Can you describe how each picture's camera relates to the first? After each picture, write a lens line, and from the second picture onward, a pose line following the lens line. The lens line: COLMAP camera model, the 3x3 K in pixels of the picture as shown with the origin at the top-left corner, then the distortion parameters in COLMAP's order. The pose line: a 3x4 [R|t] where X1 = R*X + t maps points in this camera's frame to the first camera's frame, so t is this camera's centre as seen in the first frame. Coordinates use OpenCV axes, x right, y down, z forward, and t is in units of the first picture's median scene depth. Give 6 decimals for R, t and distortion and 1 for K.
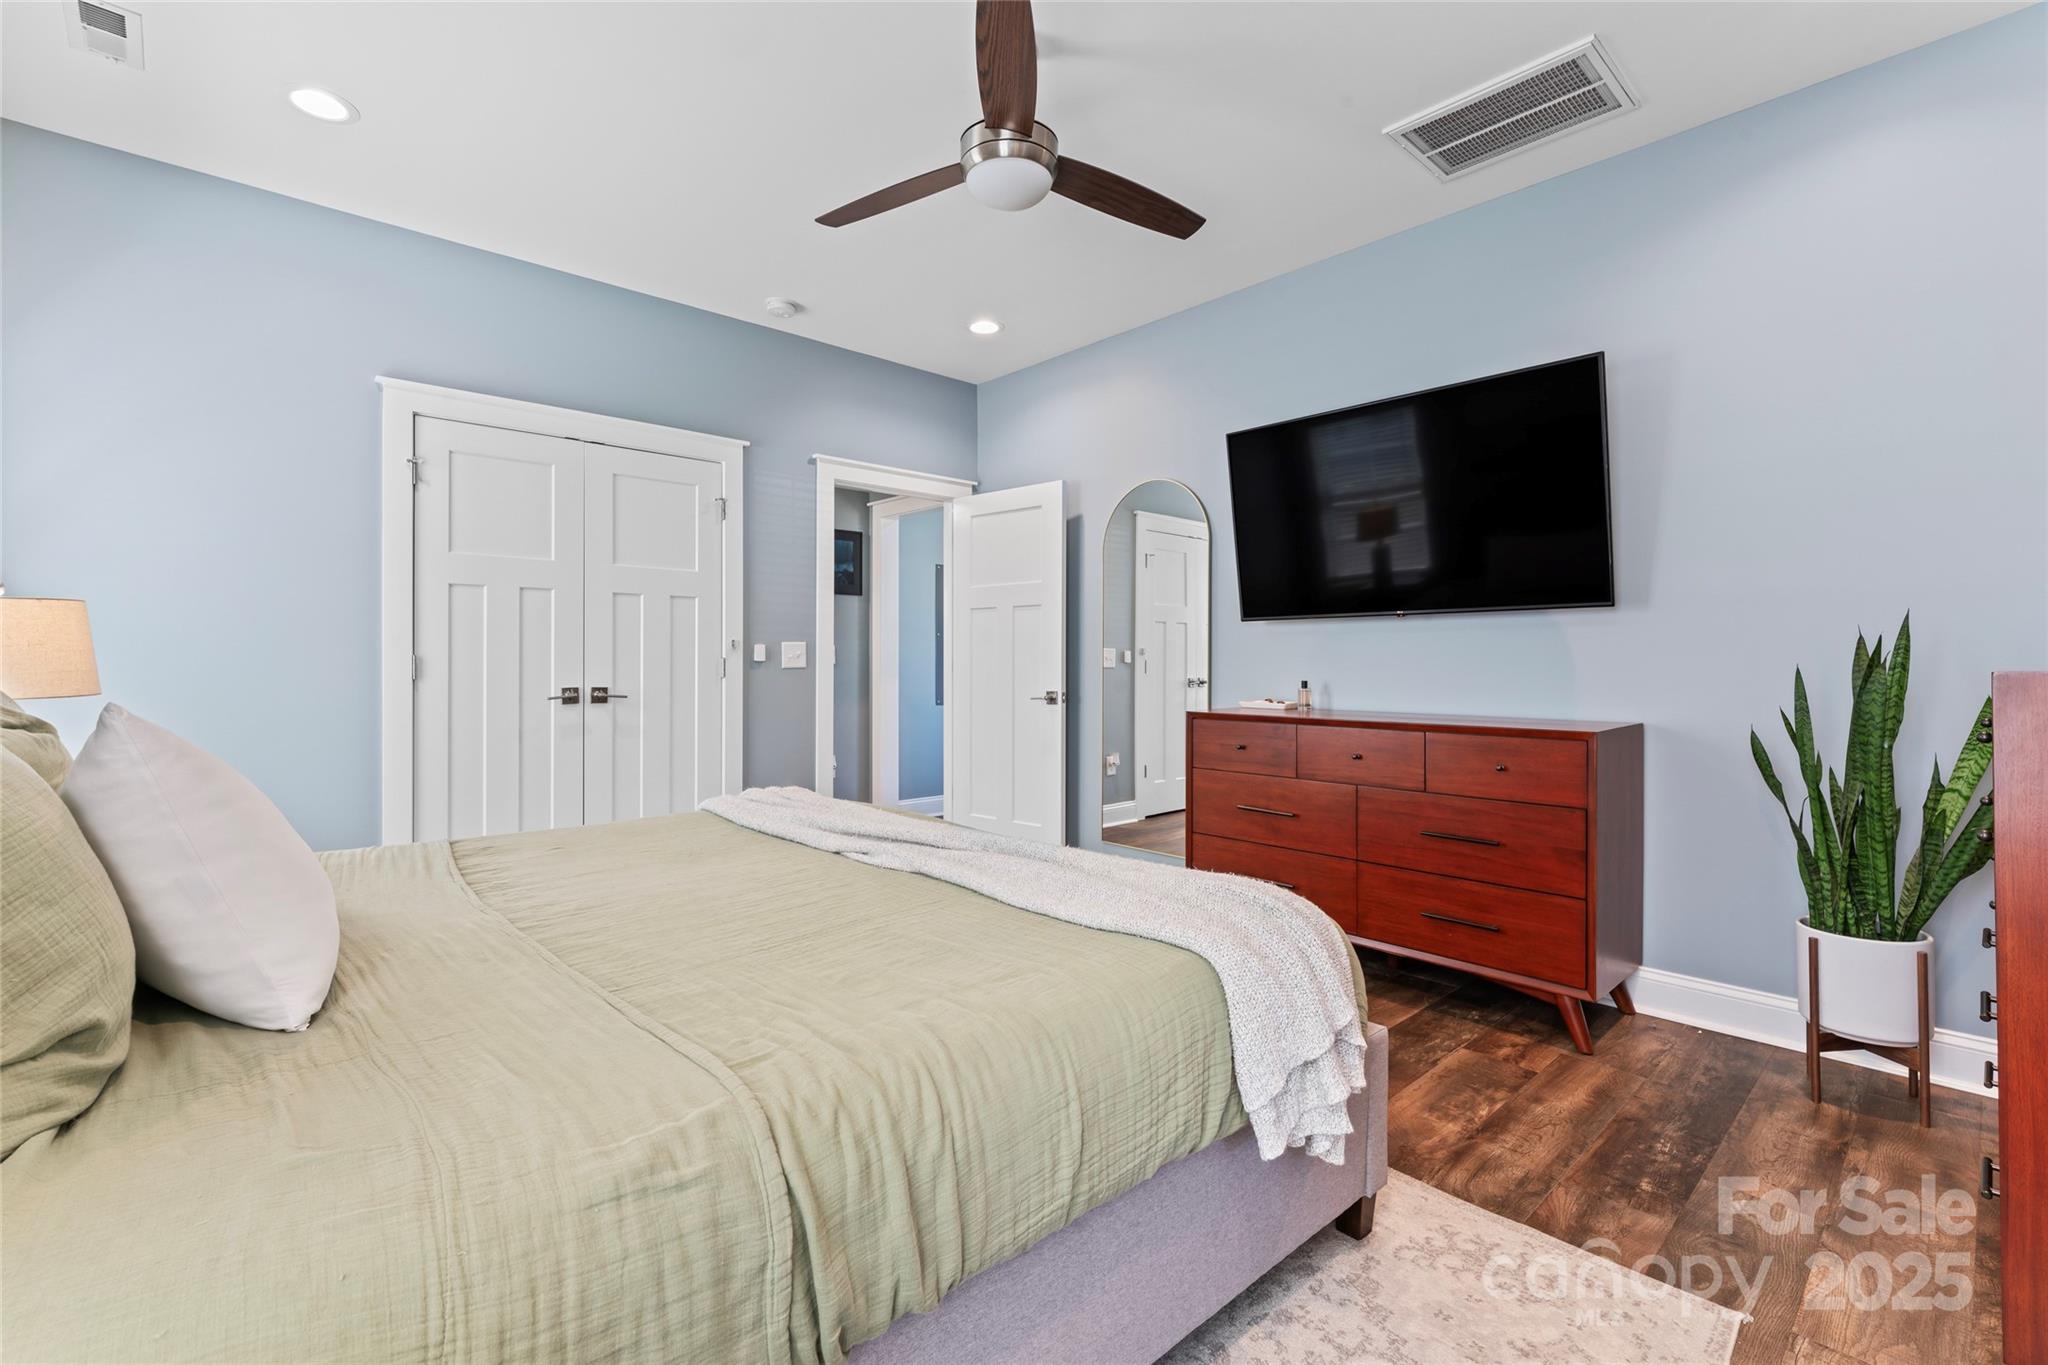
lens RADIAL K [[890.2, 0, 1020.5], [0, 890.2, 672.2], [0, 0, 1]] dist [-0.002117, -0.000280]
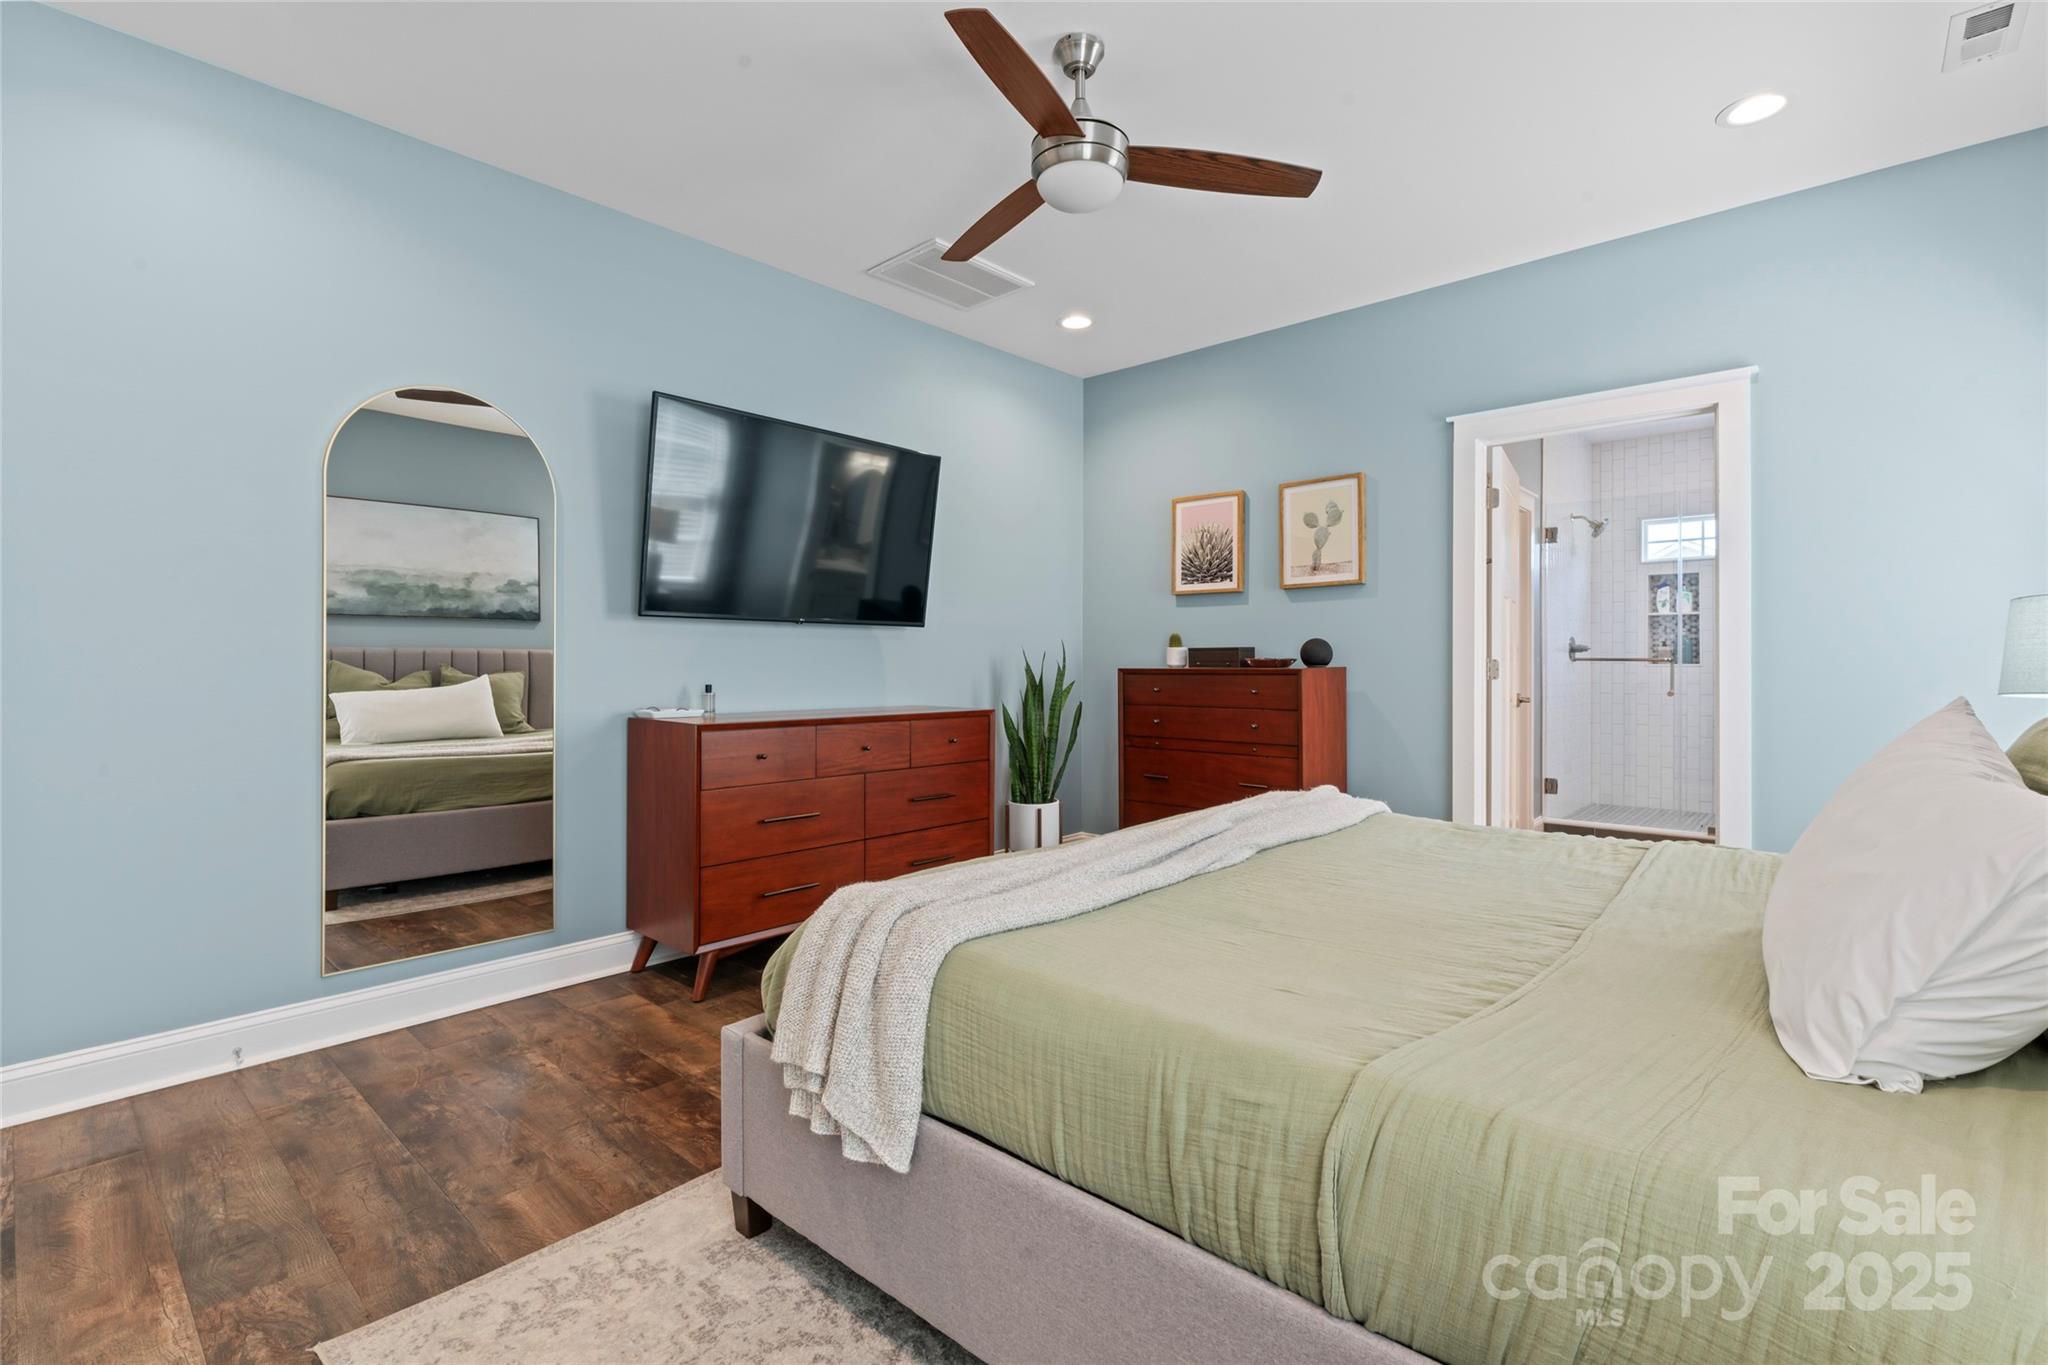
lens RADIAL K [[927.1, 0, 1033.7], [0, 927.1, 665.5], [0, 0, 1]] dist [-0.002954, 0.000085]
pose [[-0.104503, -0.001443, 0.994524, -1.072610], [0.007123, 0.999972, 0.002199, -0.015560], [-0.994499, 0.007314, -0.104490, 1.187571]]
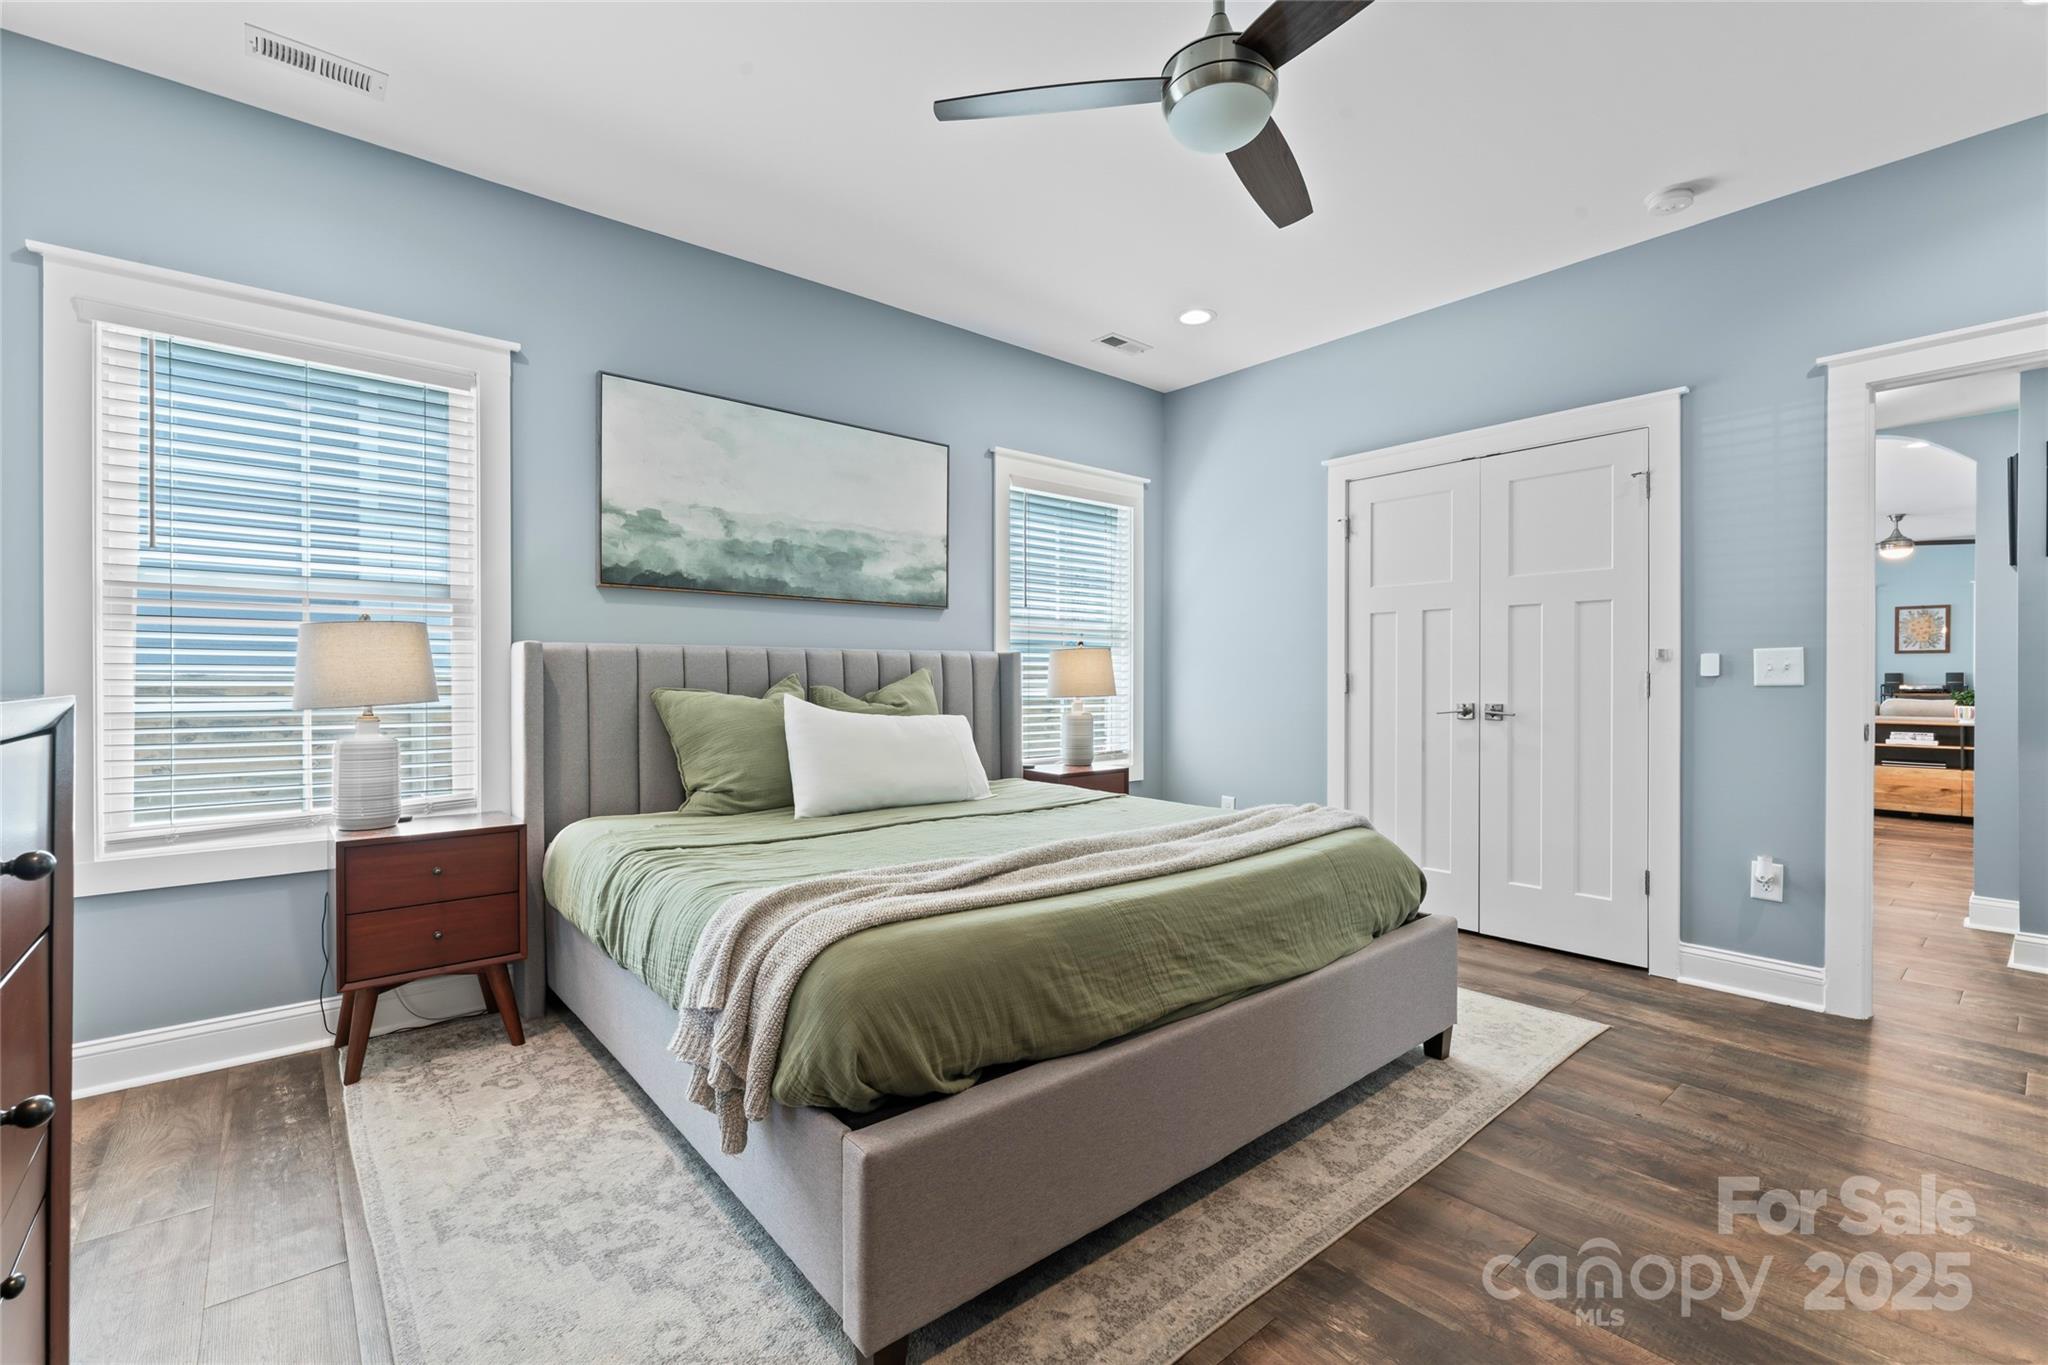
lens RADIAL K [[890.2, 0, 1013.8], [0, 890.2, 680.1], [0, 0, 1]] dist [-0.002117, -0.000280]
pose [[-0.034936, 0.008837, -0.999350, 0.473941], [0.003282, 0.999957, 0.008728, -0.017613], [0.999384, -0.002975, -0.034963, 0.456639]]
